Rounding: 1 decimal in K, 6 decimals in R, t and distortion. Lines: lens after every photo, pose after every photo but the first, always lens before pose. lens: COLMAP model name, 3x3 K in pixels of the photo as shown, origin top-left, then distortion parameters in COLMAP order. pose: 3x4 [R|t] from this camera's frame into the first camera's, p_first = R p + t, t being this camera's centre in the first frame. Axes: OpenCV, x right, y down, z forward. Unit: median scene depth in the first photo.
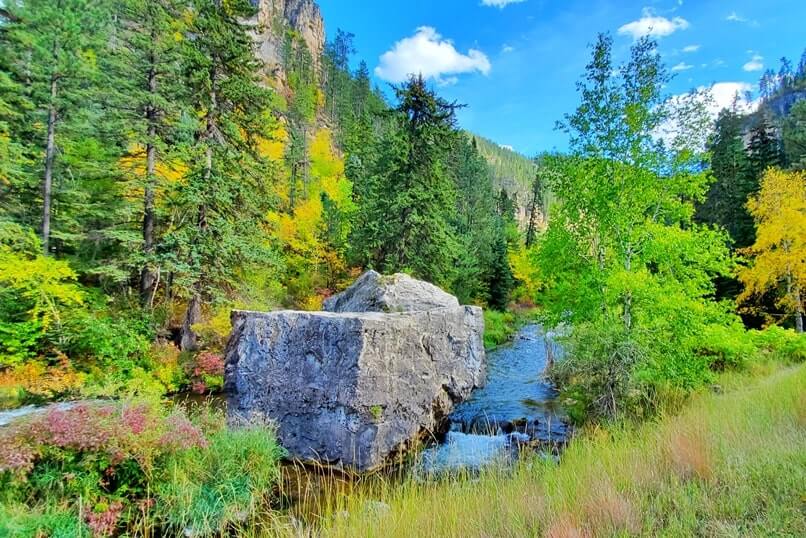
lens RADIAL K [[407.3, 0, 434.4], [0, 407.3, 286.1], [0, 0, 1]] dist [-0.006843, -0.001148]
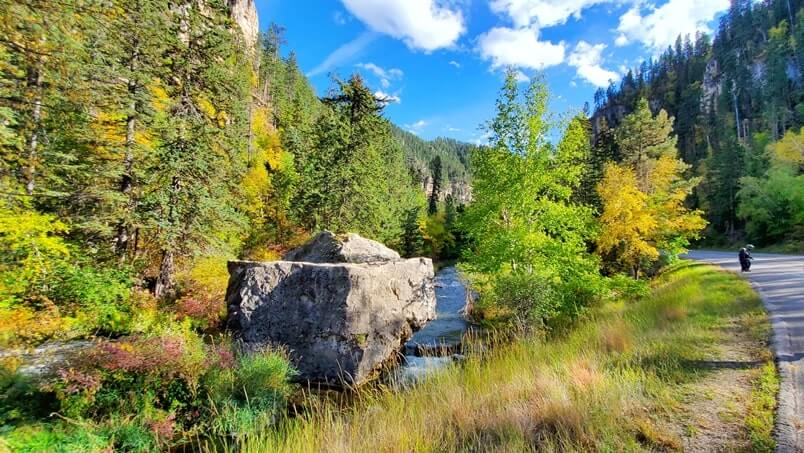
lens RADIAL K [[349.1, 0, 402.0], [0, 349.1, 226.5], [0, 0, 1]] dist [-0.020570, -0.000990]
pose [[0.986072, 0.020376, 0.165065, -0.164481], [-0.011721, 0.998513, -0.053239, 0.006690], [-0.165905, 0.050562, 0.984845, -0.109553]]
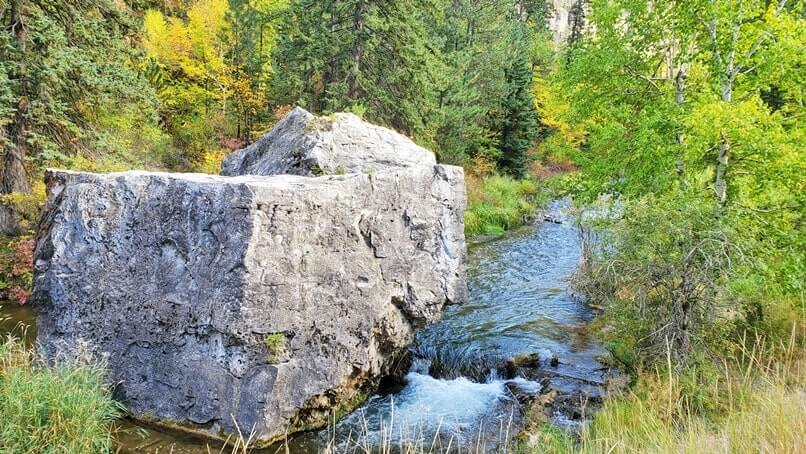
lens RADIAL K [[619.6, 0, 398.1], [0, 619.6, 199.8], [0, 0, 1]] dist [0.166927, -0.408222]
pose [[0.999177, 0.008149, -0.039723, 0.055362], [-0.004198, 0.995122, 0.098559, 0.009343], [0.040333, -0.098311, 0.994338, 0.098693]]
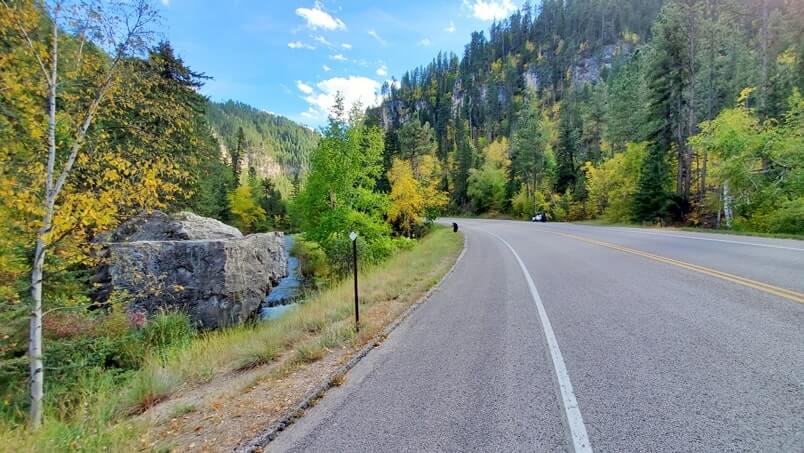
lens RADIAL K [[330.3, 0, 409.1], [0, 330.3, 223.2], [0, 0, 1]] dist [0.002883, -0.015131]
pose [[0.726001, -0.026277, 0.687192, -0.455659], [0.015703, 0.999643, 0.021634, -0.009432], [-0.687515, -0.004916, 0.726154, -0.400907]]
